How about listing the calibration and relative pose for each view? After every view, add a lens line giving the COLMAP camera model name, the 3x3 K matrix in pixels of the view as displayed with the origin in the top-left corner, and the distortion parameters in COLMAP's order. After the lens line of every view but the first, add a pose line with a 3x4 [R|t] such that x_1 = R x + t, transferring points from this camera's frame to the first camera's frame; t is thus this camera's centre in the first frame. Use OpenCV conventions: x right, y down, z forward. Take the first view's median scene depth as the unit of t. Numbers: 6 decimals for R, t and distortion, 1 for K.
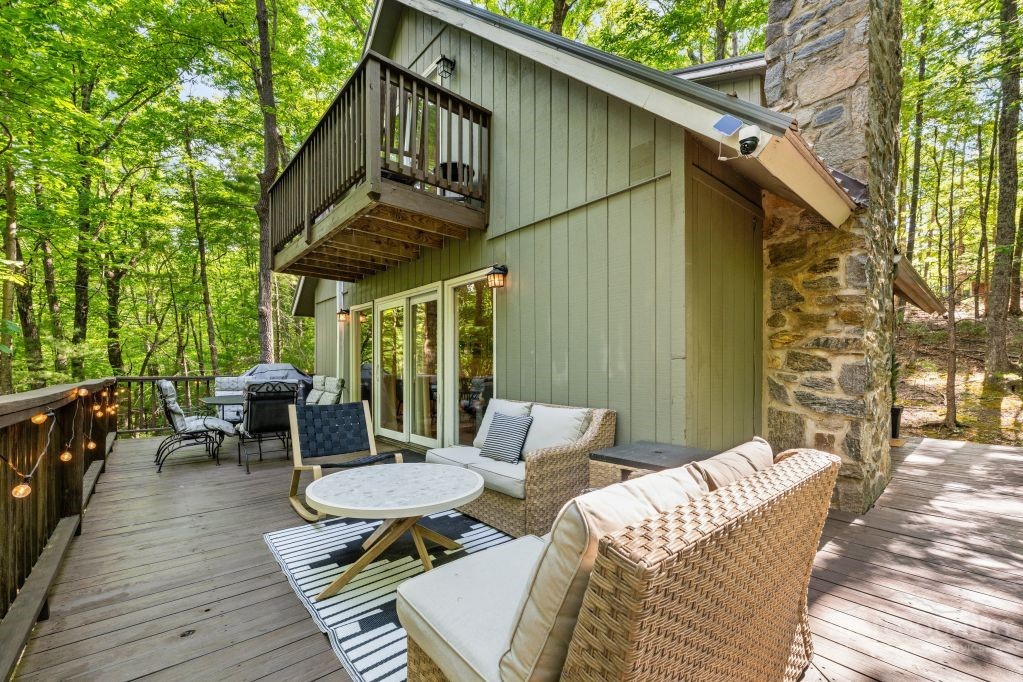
lens RADIAL K [[414.3, 0, 525.6], [0, 414.3, 366.7], [0, 0, 1]] dist [-0.001101, 0.000194]
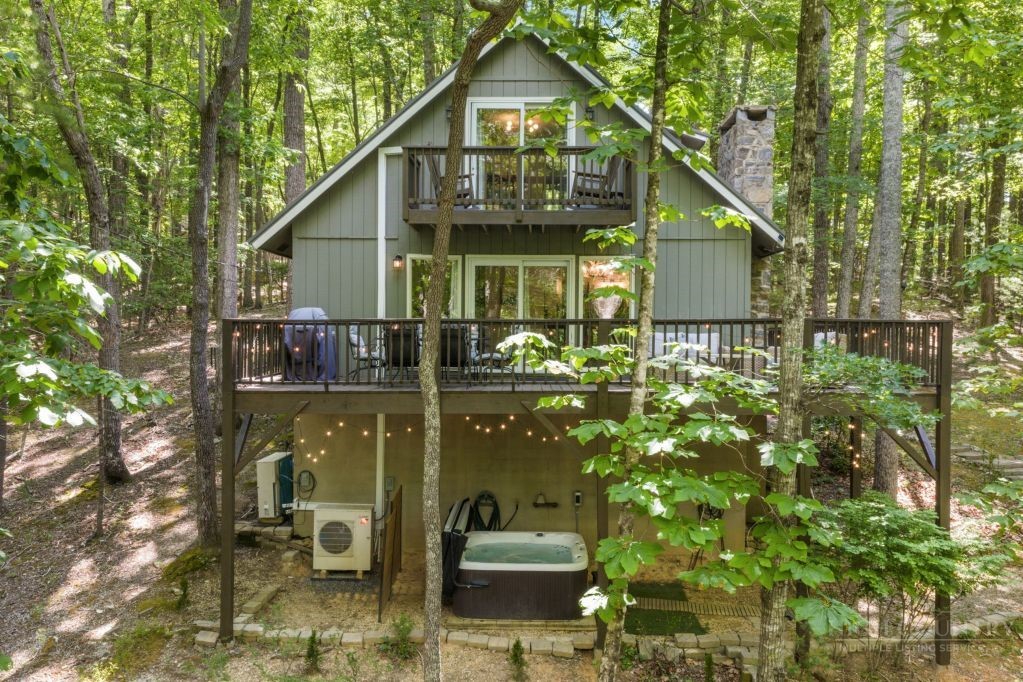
lens RADIAL K [[855.4, 0, 511.1], [0, 855.4, 342.9], [0, 0, 1]] dist [0.006501, 0.000595]
pose [[0.698325, -0.005857, 0.715757, -3.576755], [-0.008911, 0.999818, 0.016876, 0.073891], [-0.715725, -0.018163, 0.698146, -1.341871]]
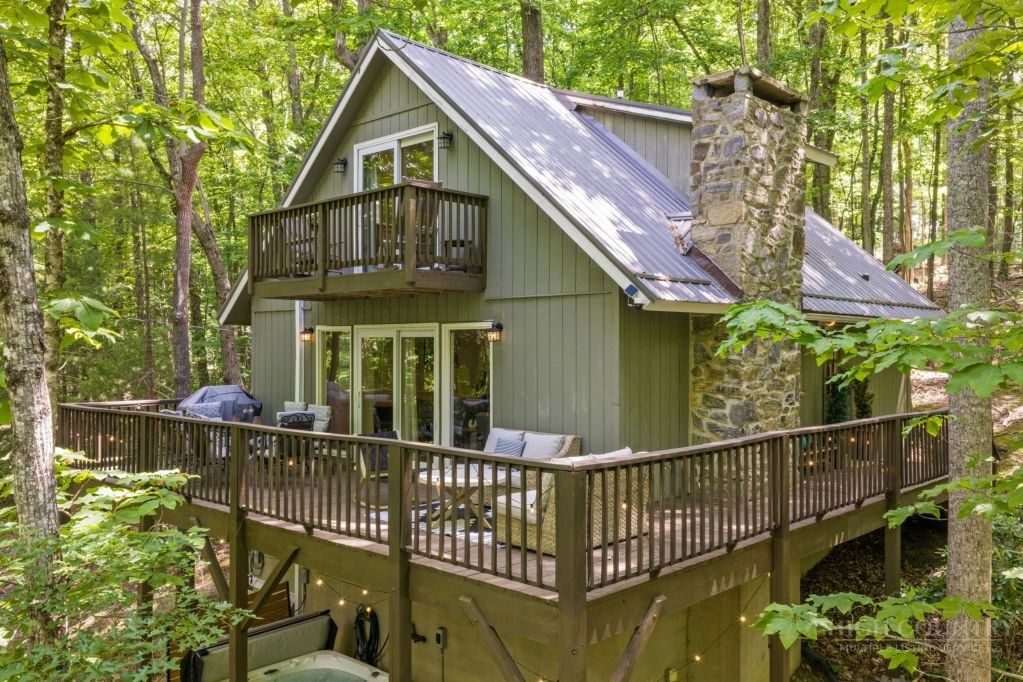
lens RADIAL K [[855.4, 0, 512.7], [0, 855.4, 338.8], [0, 0, 1]] dist [0.006501, 0.000595]
pose [[0.998007, 0.000181, 0.063108, -0.210581], [0.000148, 0.999986, -0.005209, -0.215408], [-0.063108, 0.005208, 0.997993, -1.933288]]
